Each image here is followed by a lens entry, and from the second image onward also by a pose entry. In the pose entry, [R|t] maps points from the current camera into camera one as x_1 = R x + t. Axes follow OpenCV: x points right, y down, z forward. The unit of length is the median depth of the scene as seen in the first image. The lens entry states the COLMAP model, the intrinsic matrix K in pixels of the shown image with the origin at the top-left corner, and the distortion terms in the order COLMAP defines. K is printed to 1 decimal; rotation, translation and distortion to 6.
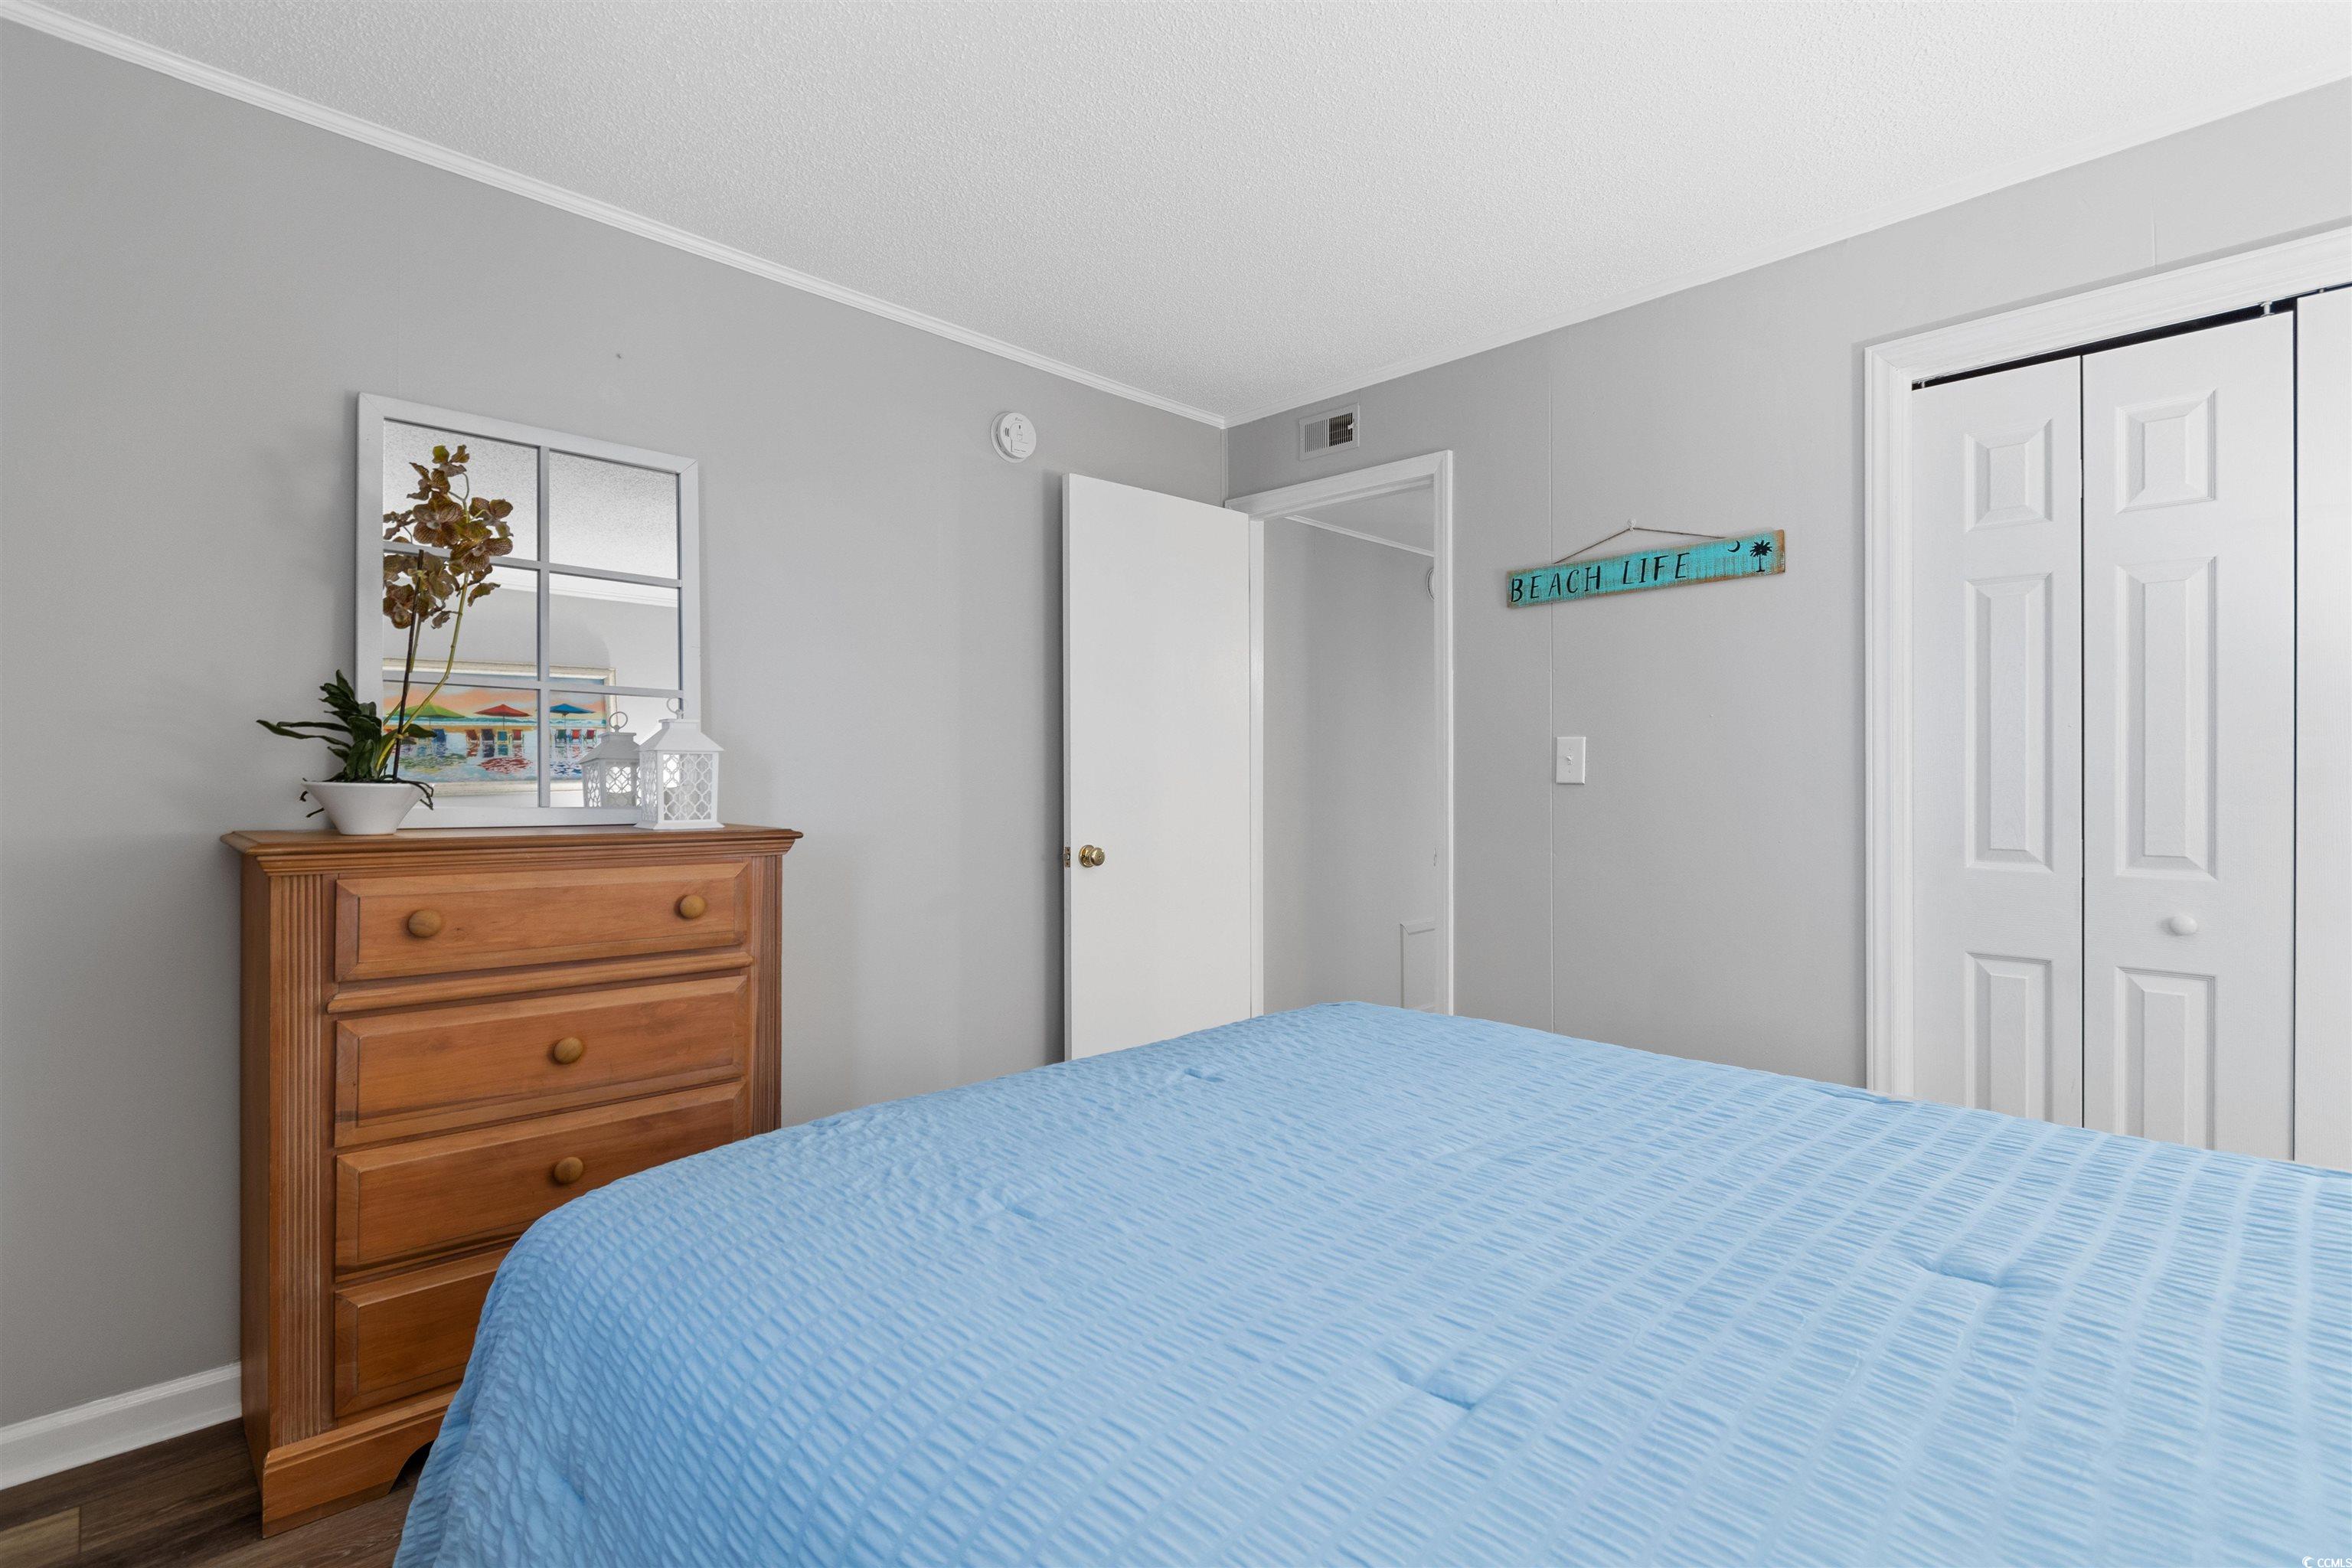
lens RADIAL K [[1099.5, 0, 1180.4], [0, 1099.5, 776.8], [0, 0, 1]] dist [-0.003291, -0.000722]
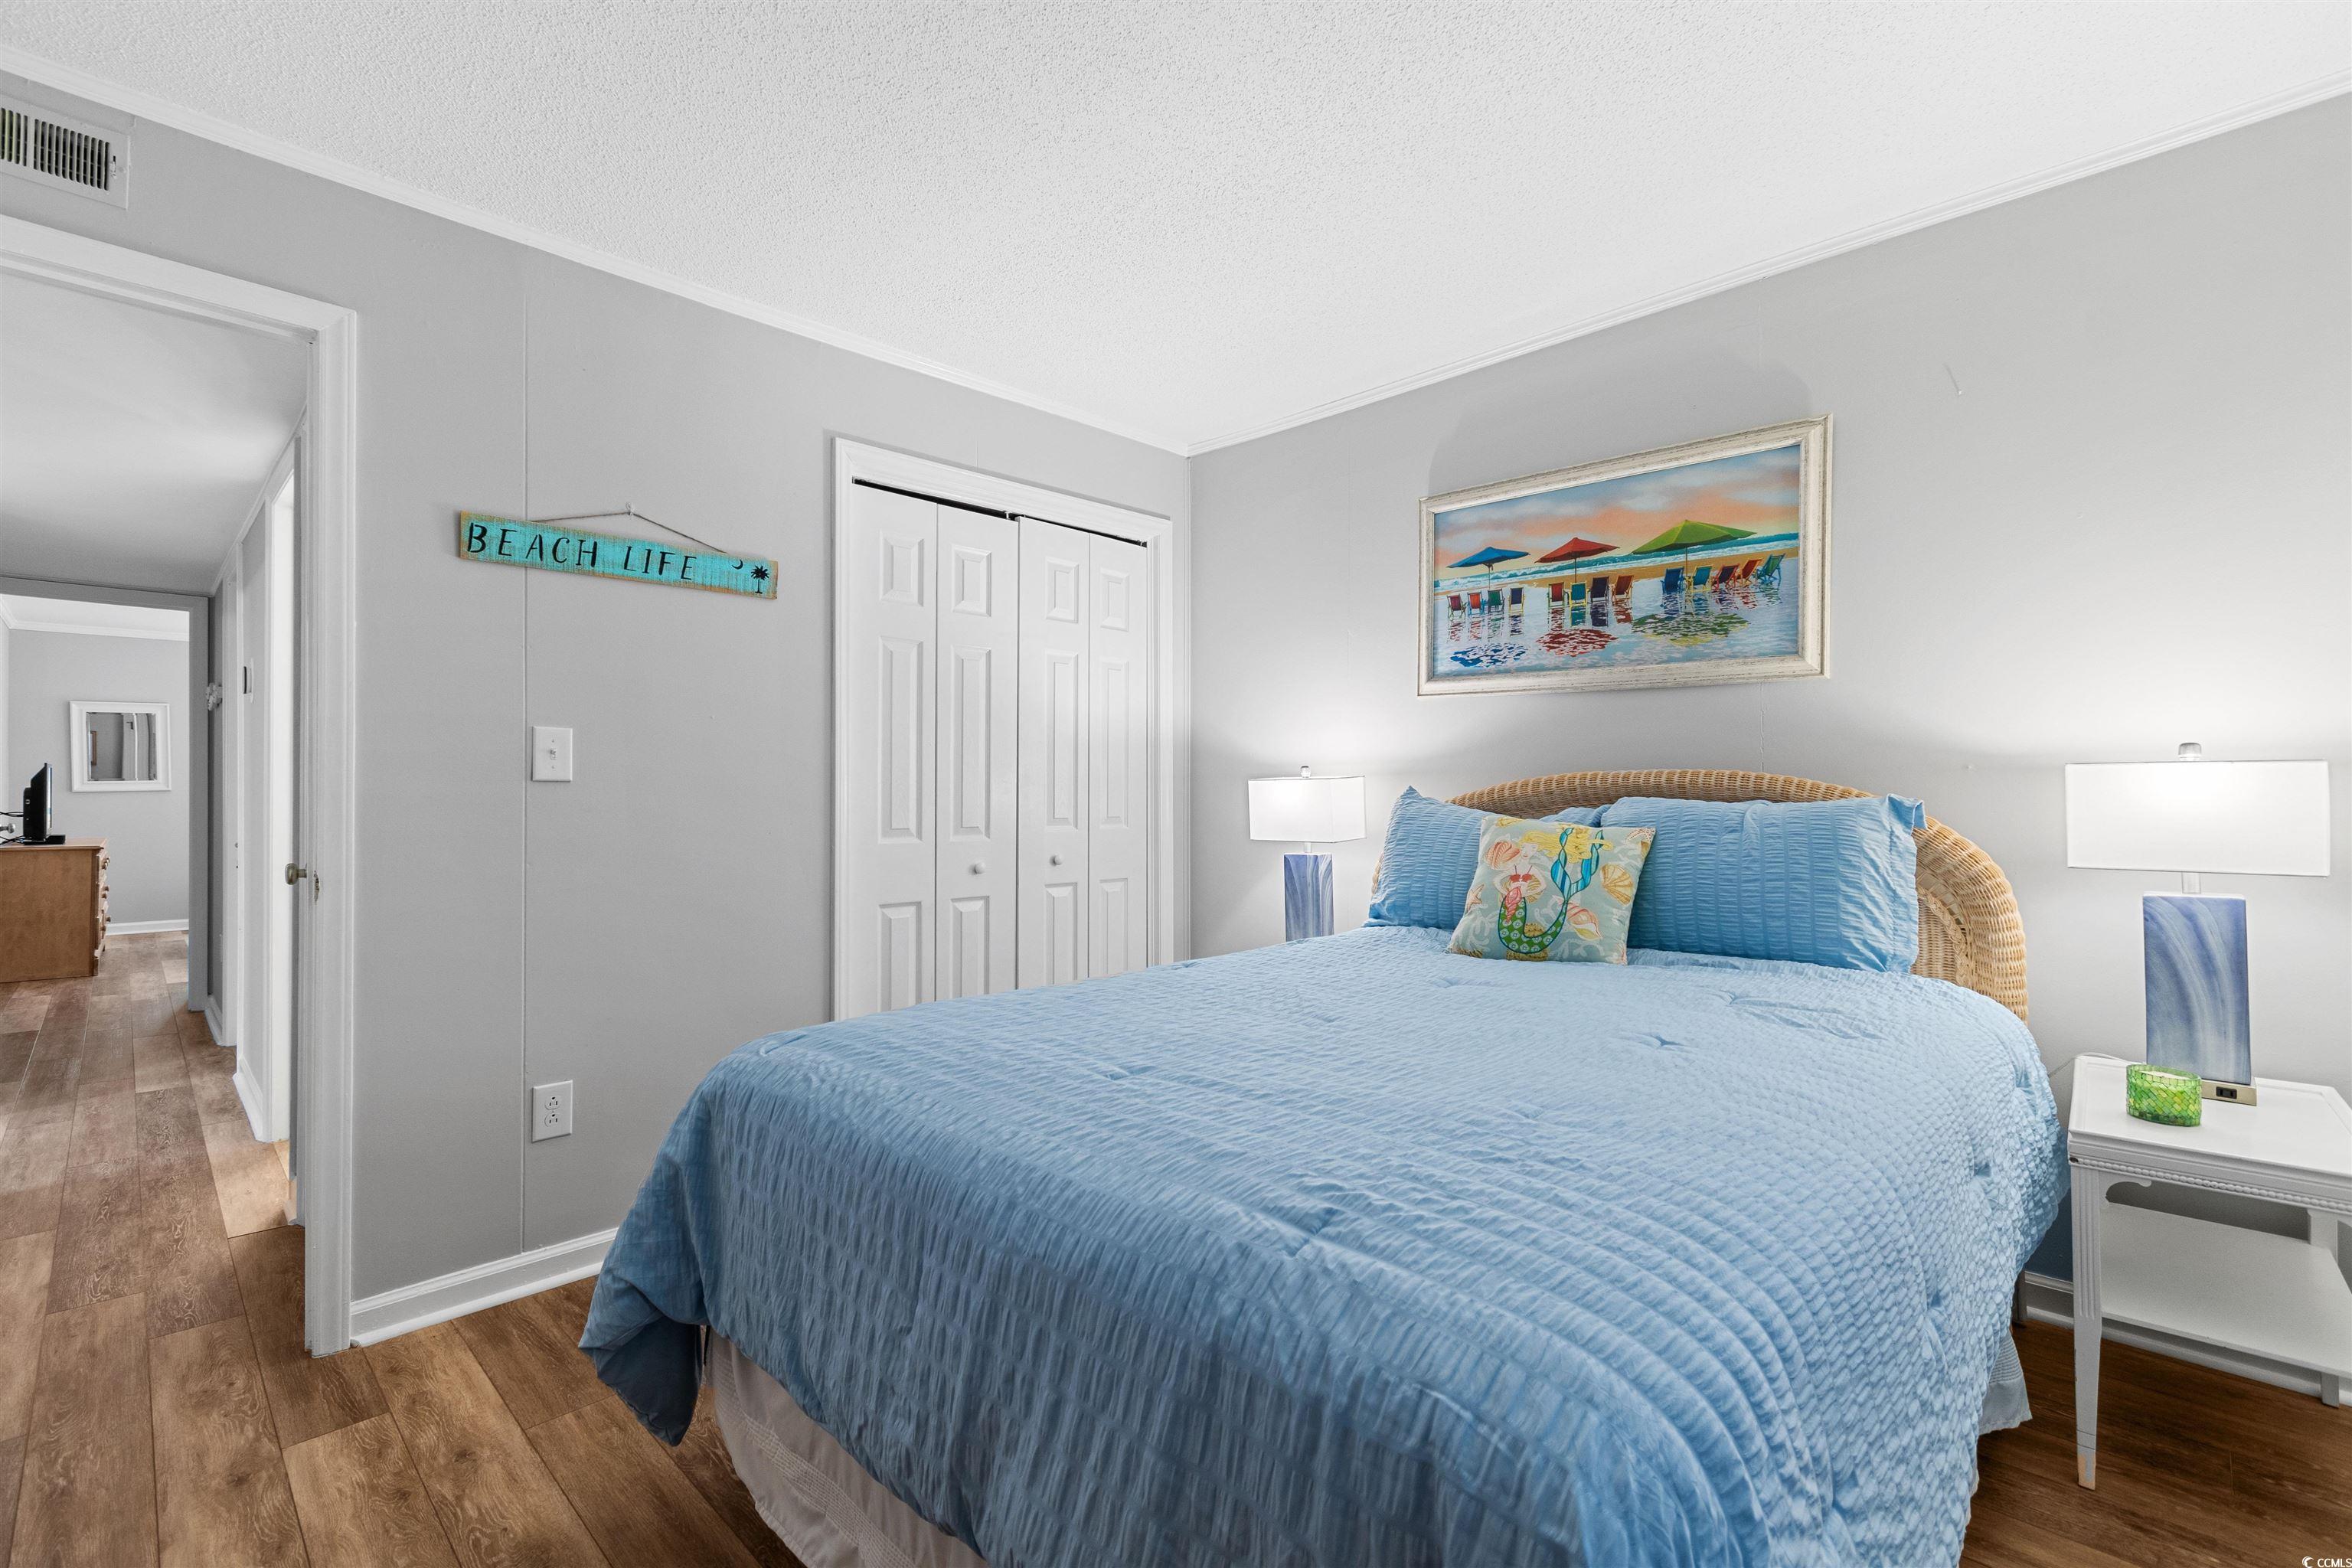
lens RADIAL K [[1030.5, 0, 1189.2], [0, 1030.5, 783.0], [0, 0, 1]] dist [0.001166, -0.000661]
pose [[-0.024137, 0.007256, 0.999682, -0.621499], [-0.005102, 0.999960, -0.007382, 0.015484], [-0.999696, -0.005278, -0.024099, 0.675735]]
